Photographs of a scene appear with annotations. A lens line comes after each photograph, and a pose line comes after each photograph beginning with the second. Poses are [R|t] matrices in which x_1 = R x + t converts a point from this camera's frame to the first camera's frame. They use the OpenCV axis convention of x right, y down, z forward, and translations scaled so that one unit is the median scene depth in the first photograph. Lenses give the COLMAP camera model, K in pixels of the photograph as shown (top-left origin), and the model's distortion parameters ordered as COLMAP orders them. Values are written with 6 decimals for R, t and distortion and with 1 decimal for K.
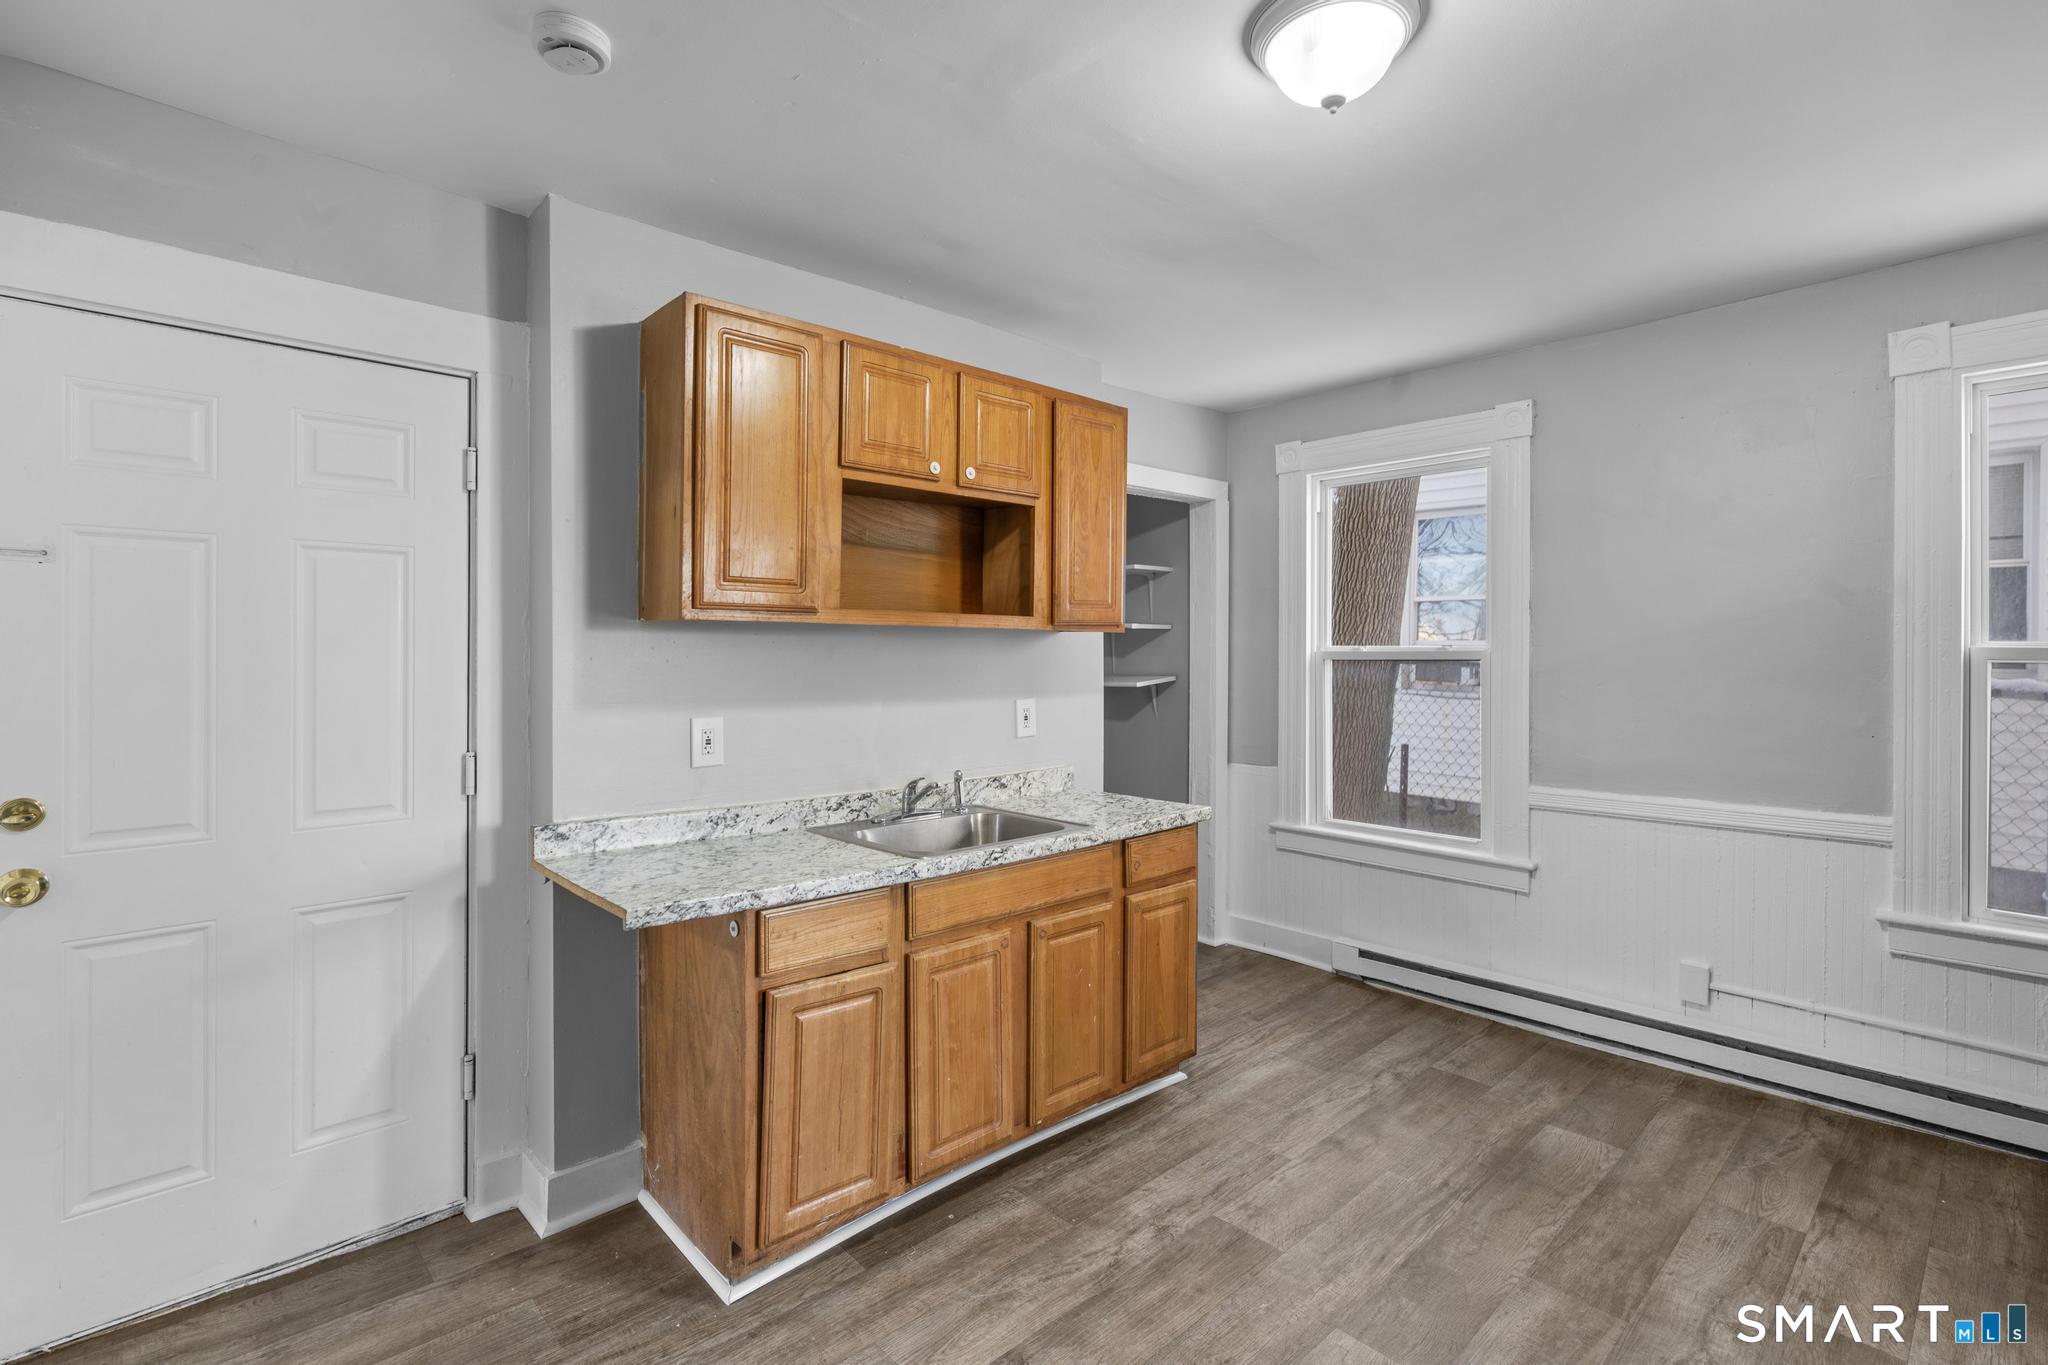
lens RADIAL K [[949.1, 0, 1040.6], [0, 949.1, 641.5], [0, 0, 1]] dist [-0.008896, 0.006933]
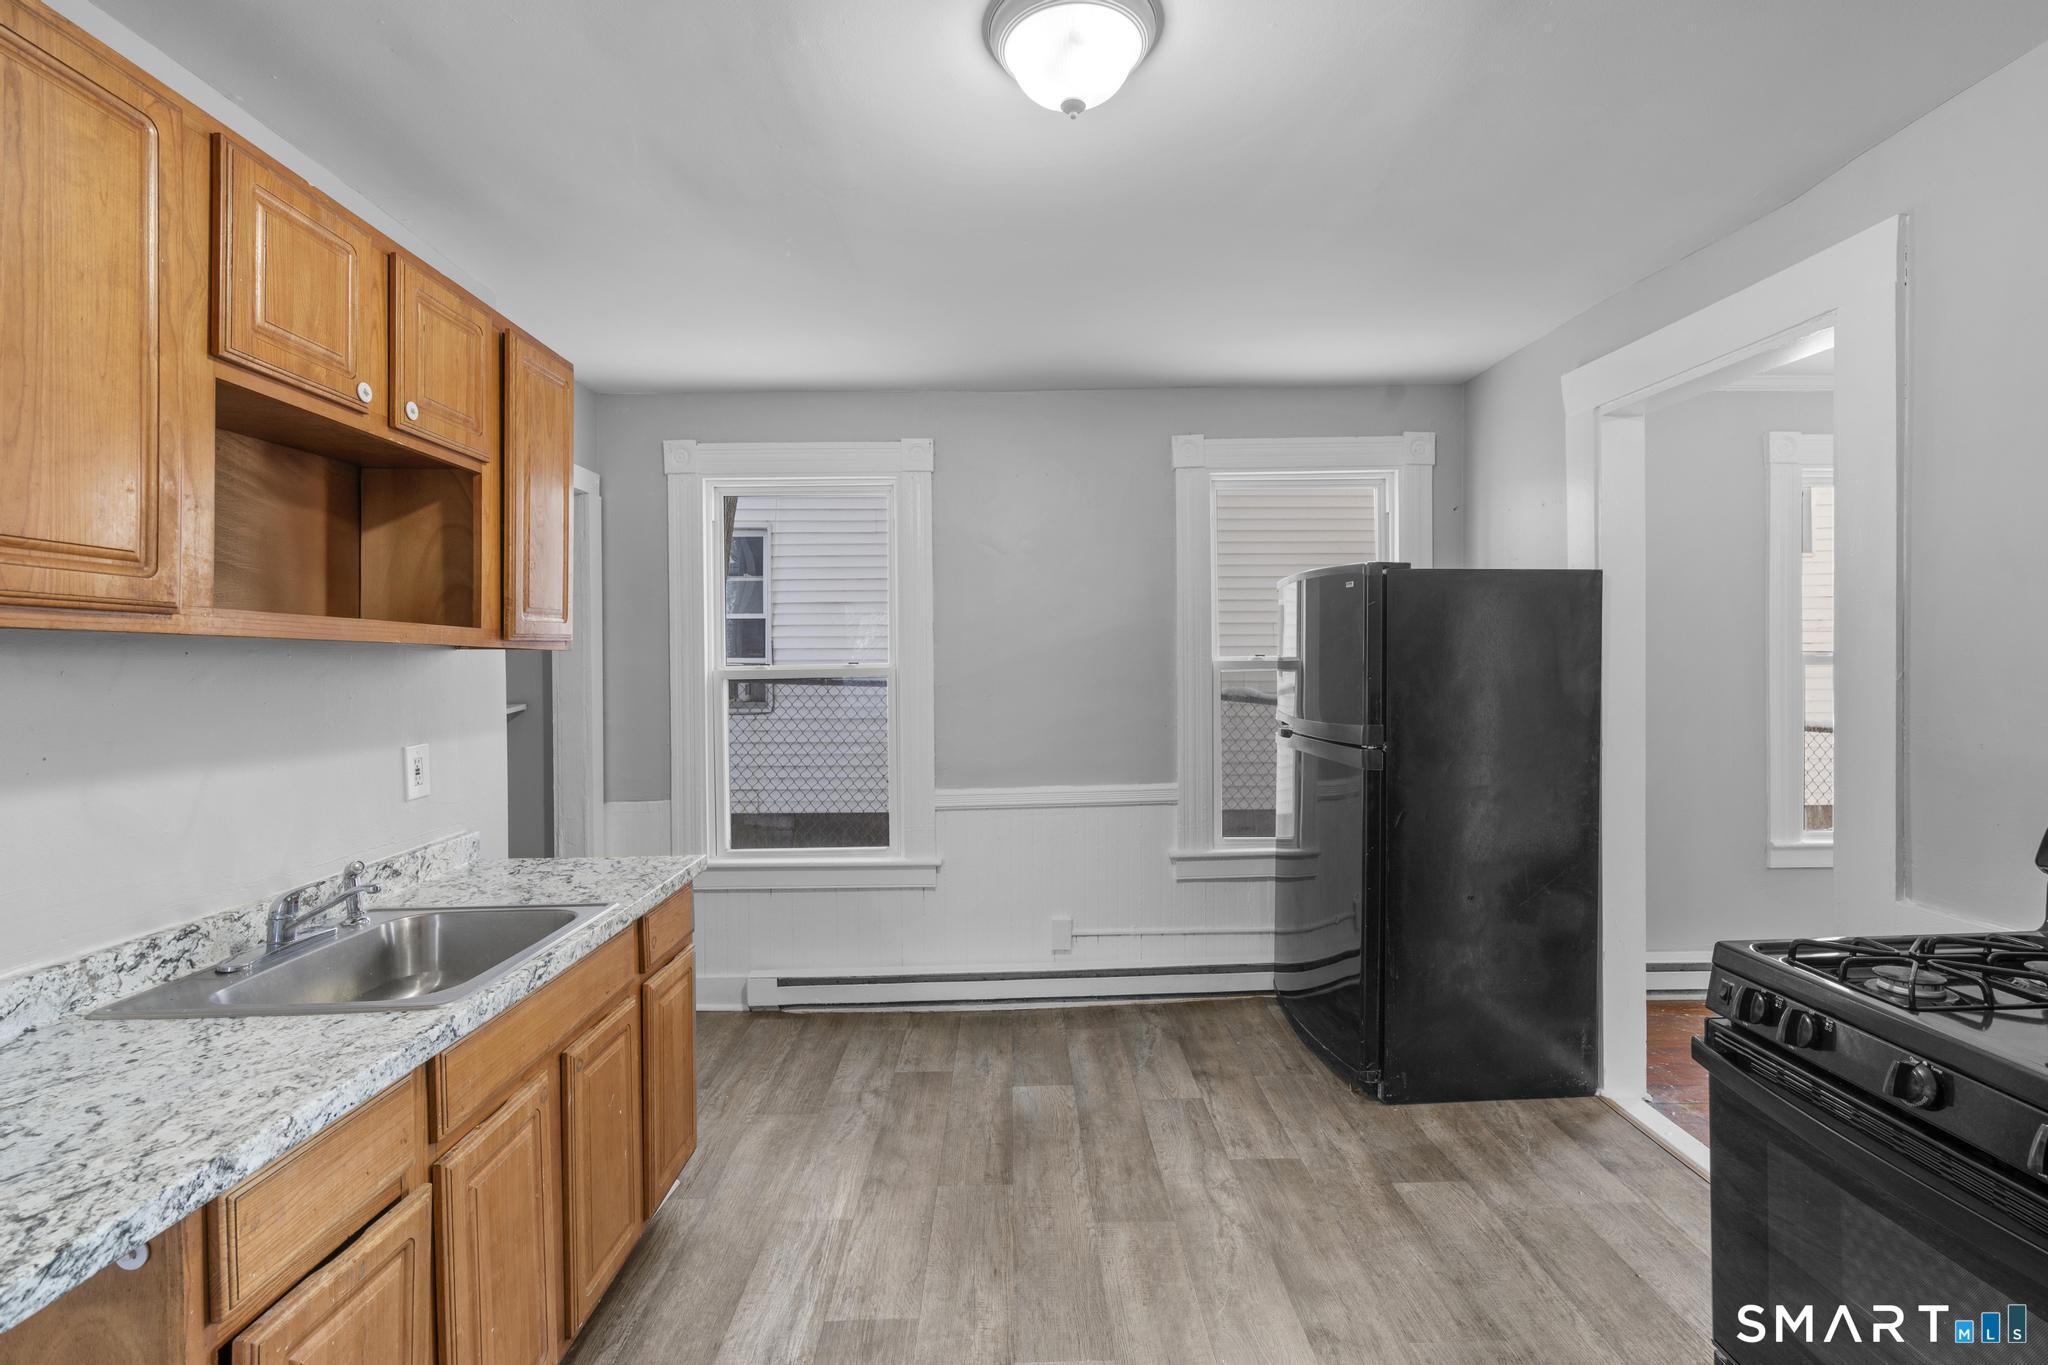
lens RADIAL K [[930.7, 0, 1034.0], [0, 930.7, 661.4], [0, 0, 1]] dist [-0.003789, 0.002122]
pose [[0.669228, -0.008291, 0.743011, -0.262760], [0.006647, 0.999965, 0.005171, -0.002231], [-0.743028, 0.001478, 0.669259, 0.236356]]
